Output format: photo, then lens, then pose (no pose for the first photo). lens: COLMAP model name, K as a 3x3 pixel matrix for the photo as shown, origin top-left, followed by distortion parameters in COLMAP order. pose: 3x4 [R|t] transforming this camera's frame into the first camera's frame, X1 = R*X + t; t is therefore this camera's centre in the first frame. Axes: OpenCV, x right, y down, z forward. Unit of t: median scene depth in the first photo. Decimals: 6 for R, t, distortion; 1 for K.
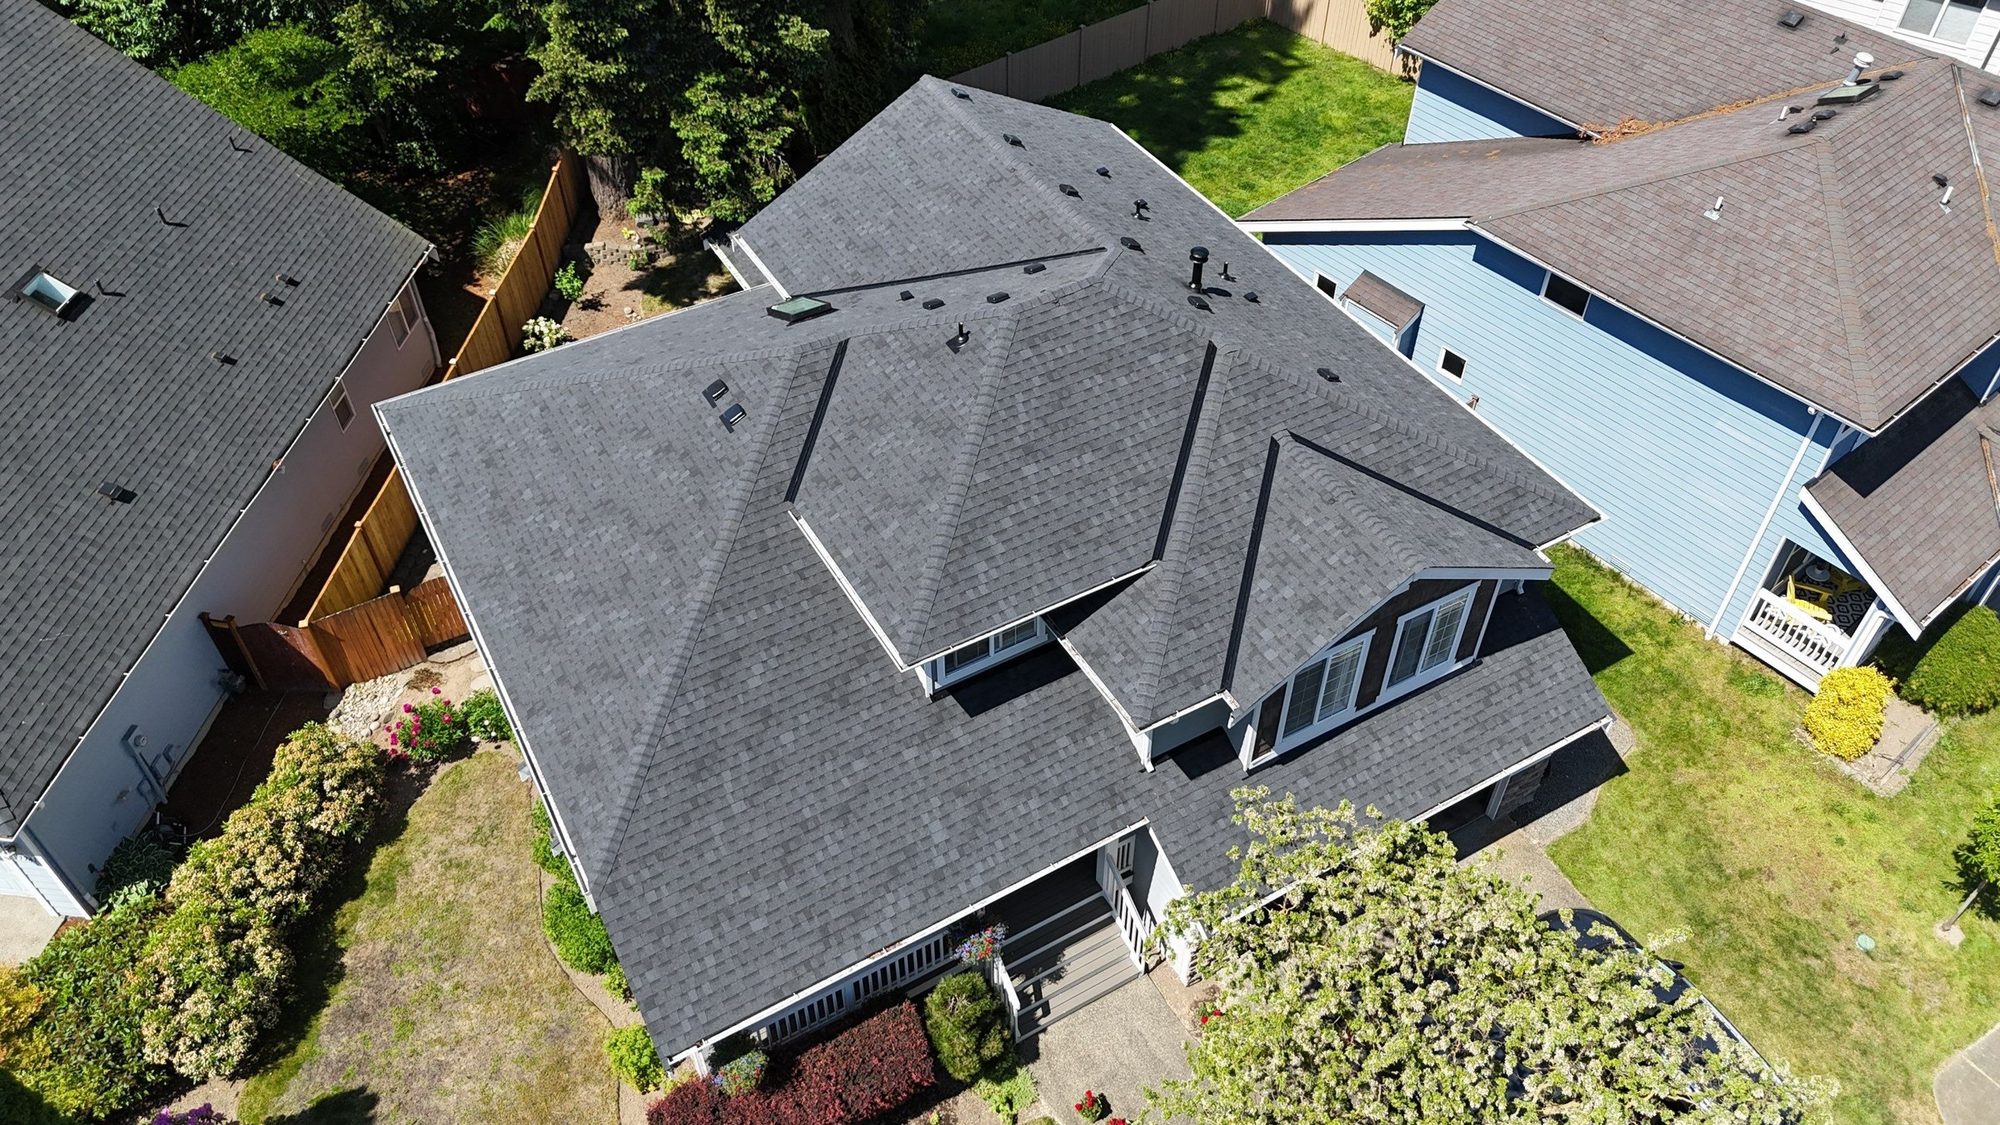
lens RADIAL K [[1475.7, 0, 1006.3], [0, 1475.7, 559.4], [0, 0, 1]] dist [0.063272, -0.062148]
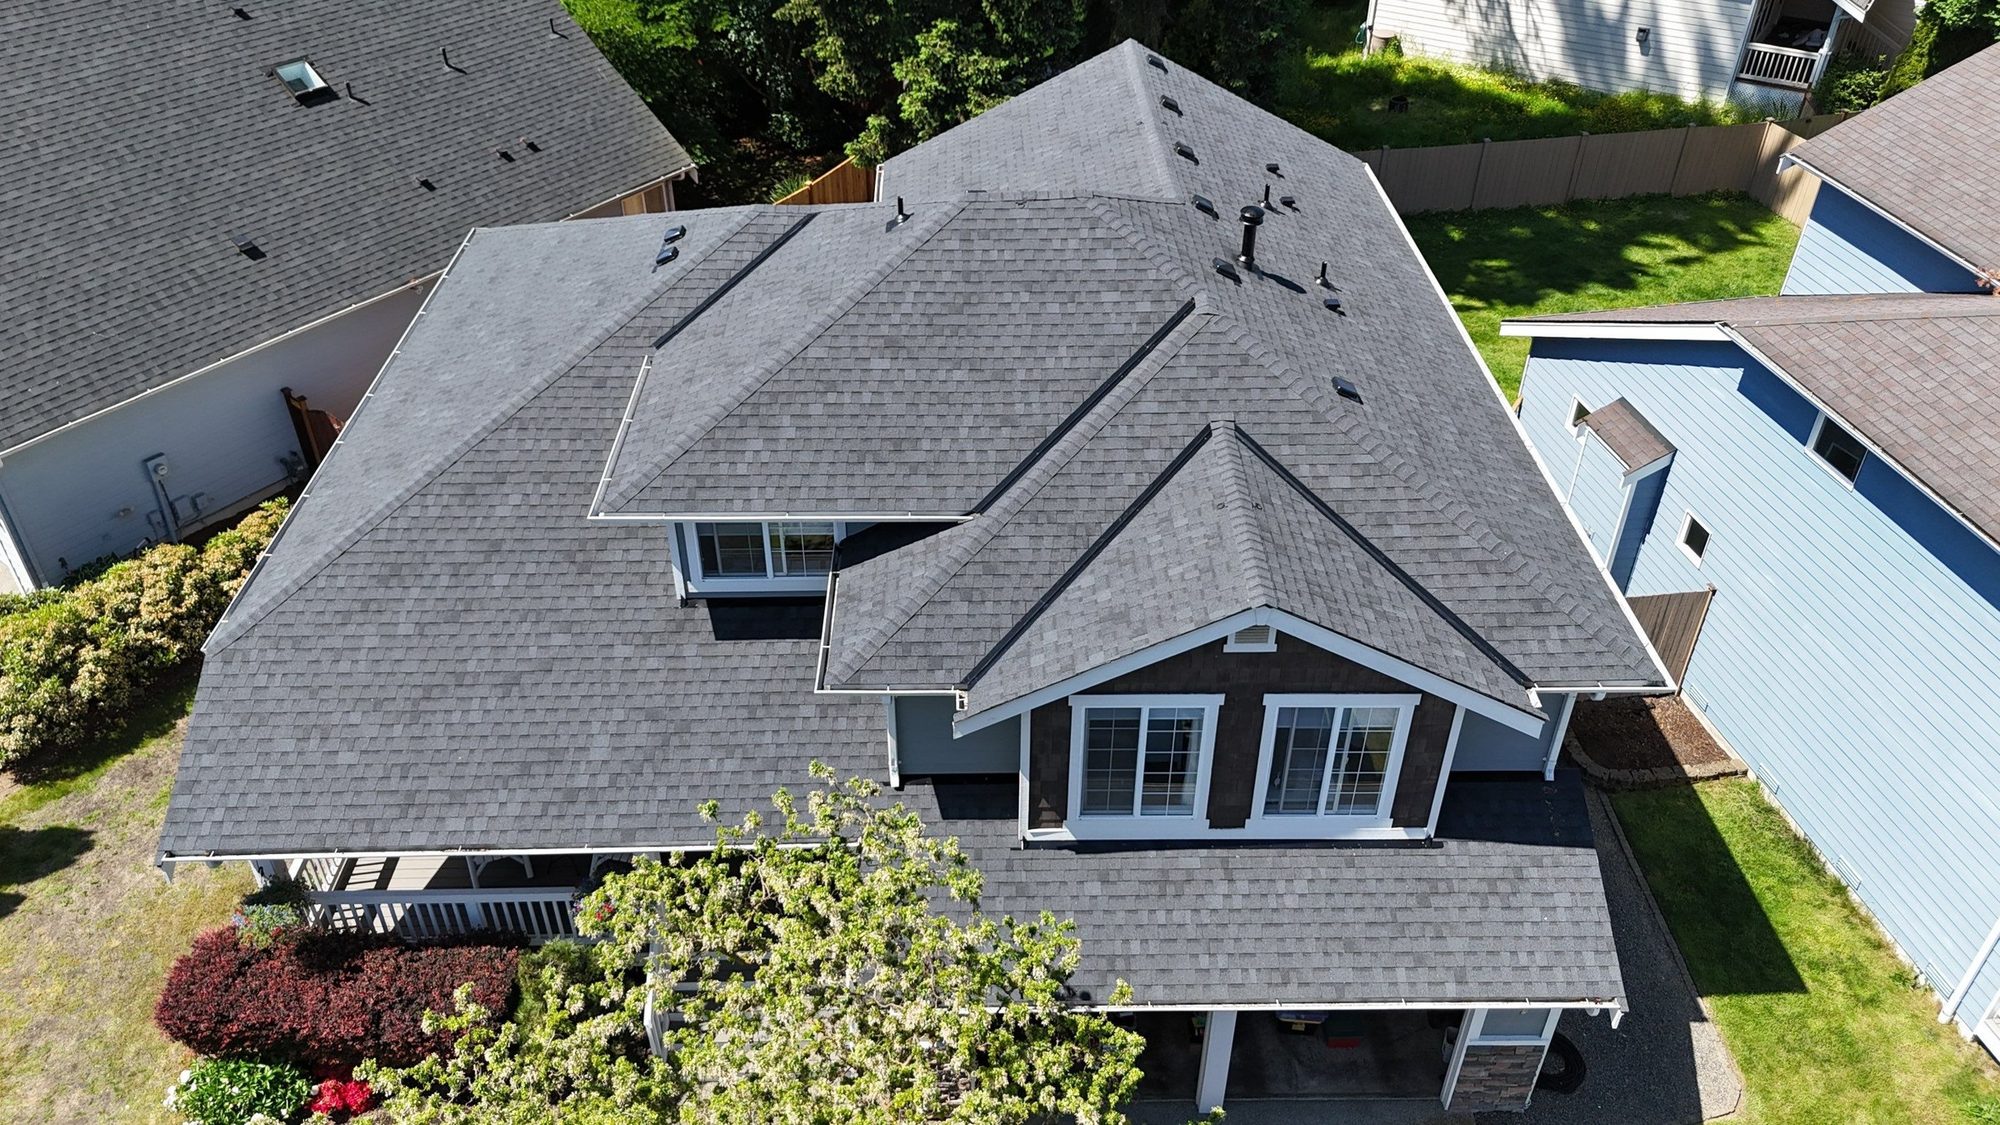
lens RADIAL K [[1473.6, 0, 1007.4], [0, 1473.6, 561.3], [0, 0, 1]] dist [0.066045, -0.066875]
pose [[0.879594, 0.288940, -0.377927, 0.352756], [-0.343485, 0.935366, -0.084309, 0.070644], [0.329140, 0.203970, 0.921989, 0.272755]]
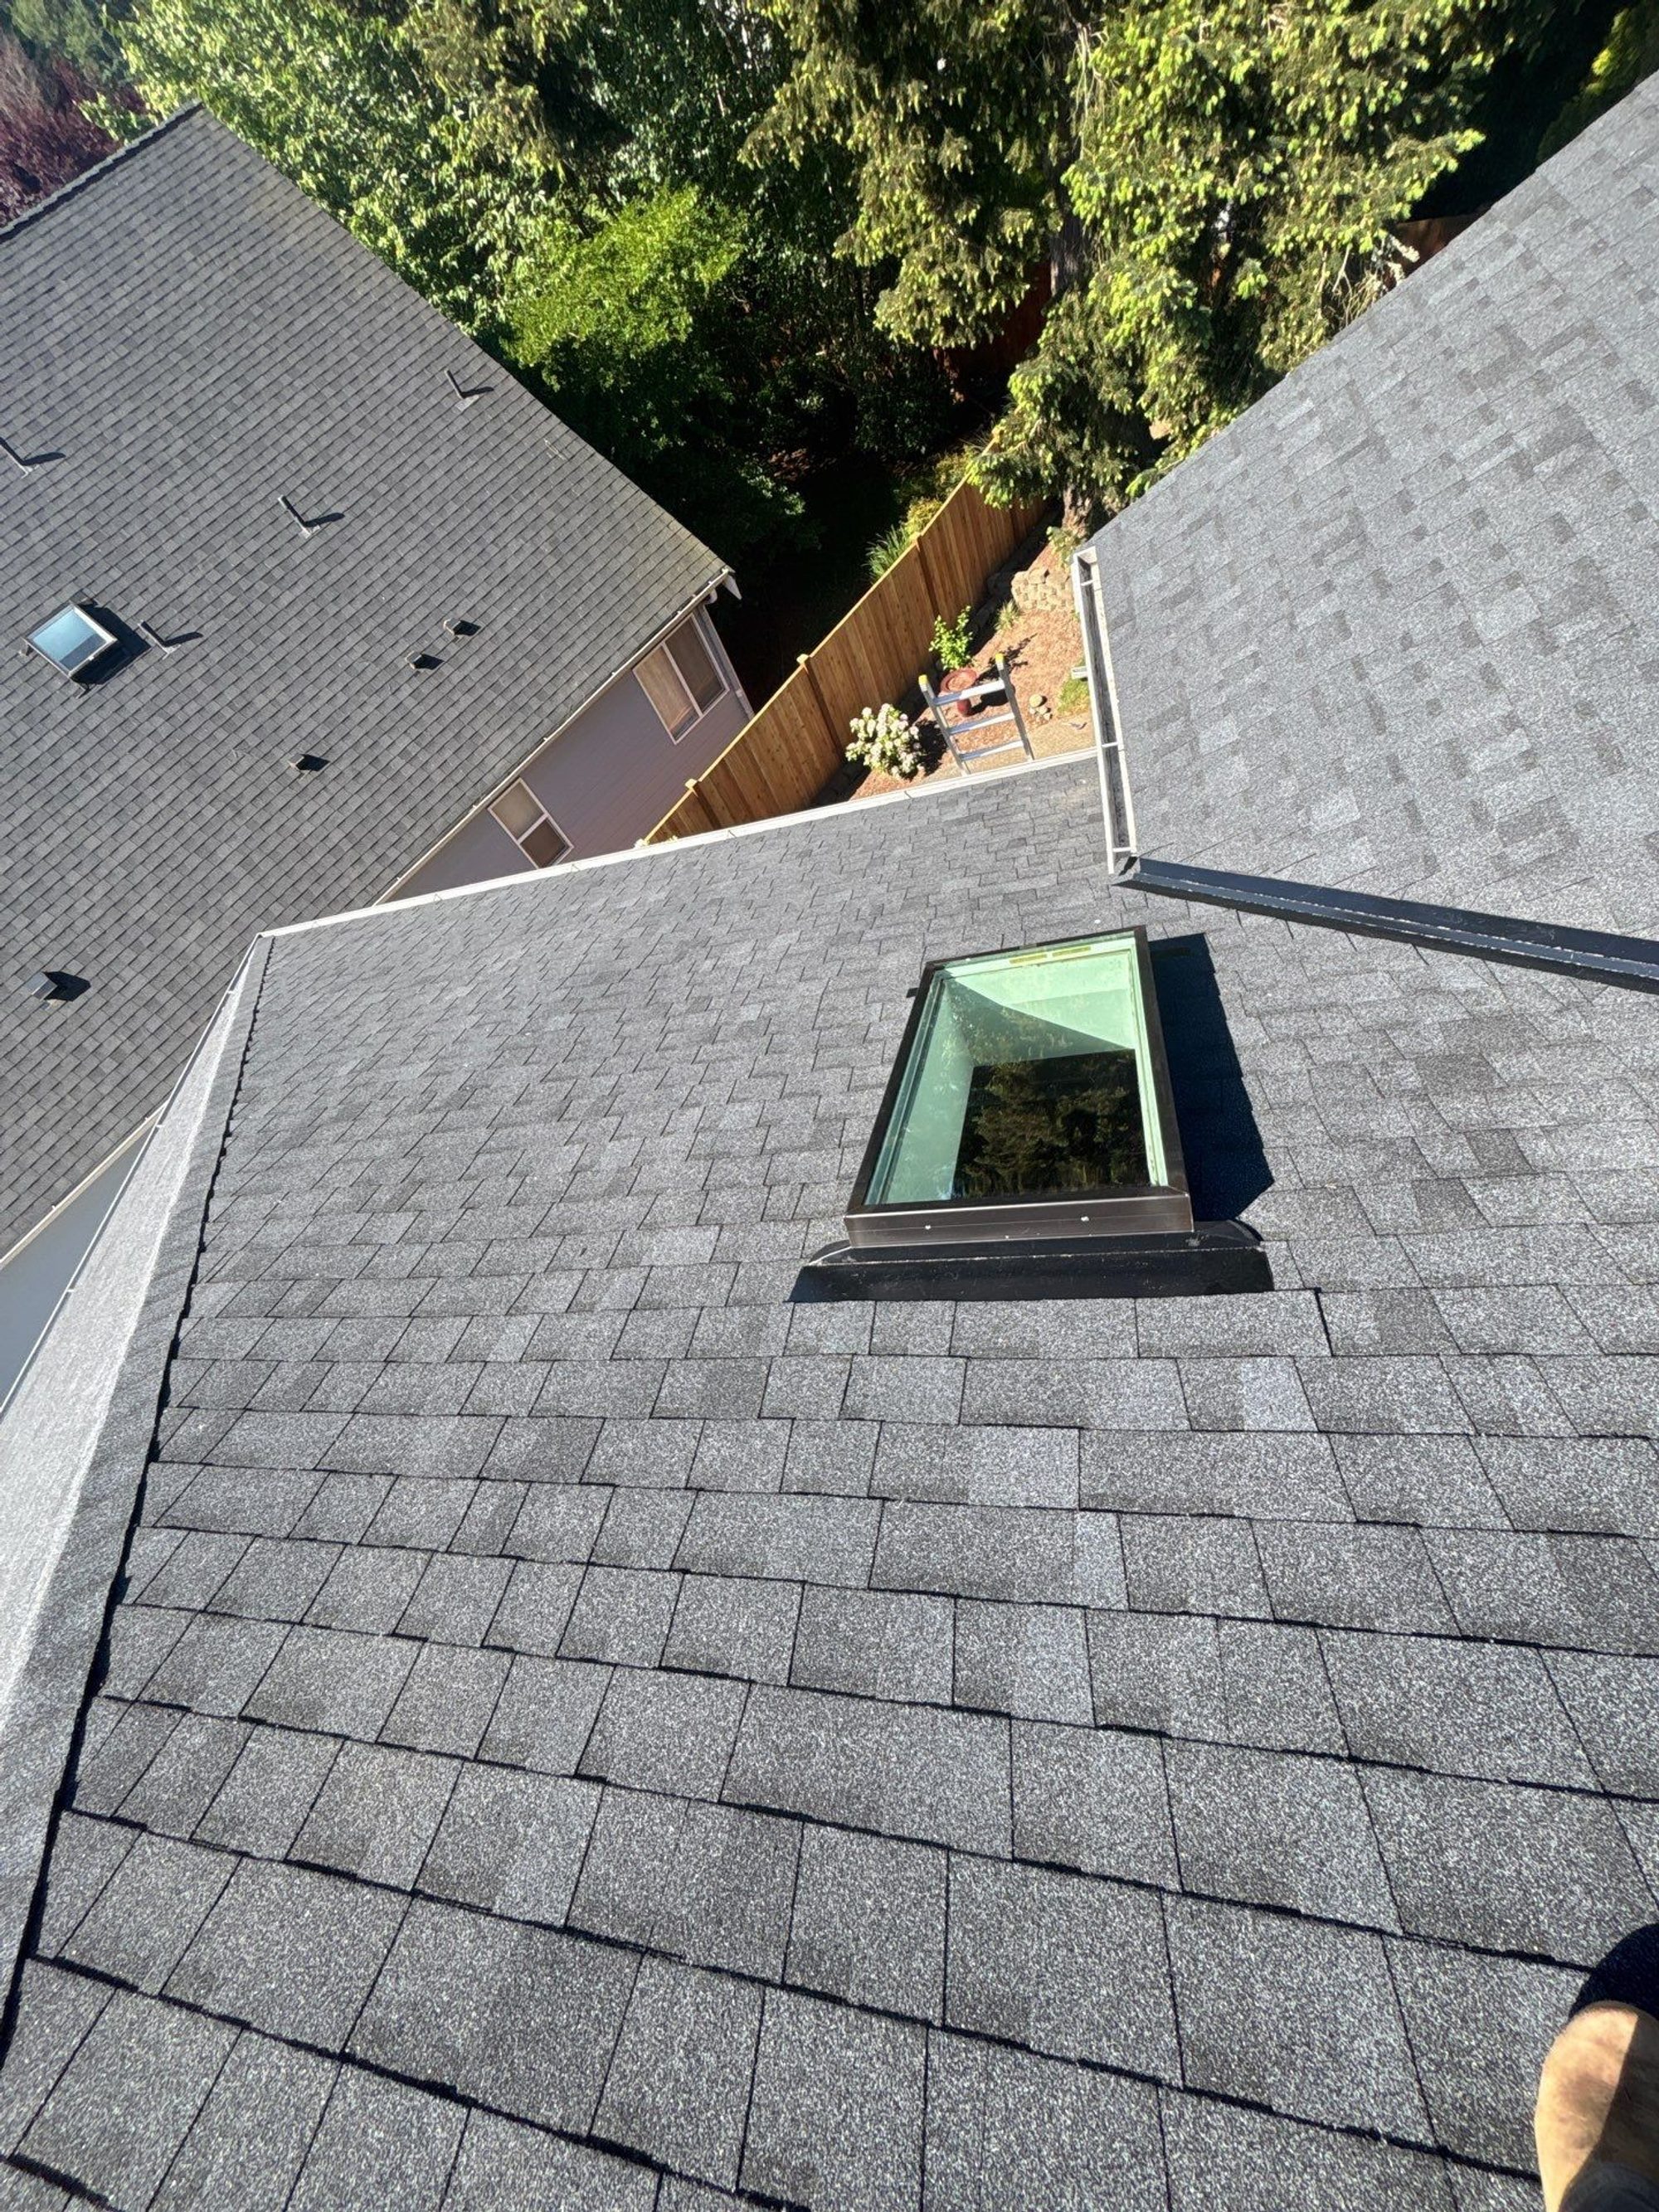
lens RADIAL K [[908.9, 0, 828.9], [0, 908.9, 1111.7], [0, 0, 1]] dist [-0.011907, 0.008697]
pose [[0.776603, 0.338391, -0.531394, -0.108096], [-0.149865, 0.918513, 0.365888, -0.203828], [0.611906, -0.204512, 0.764033, 0.951842]]
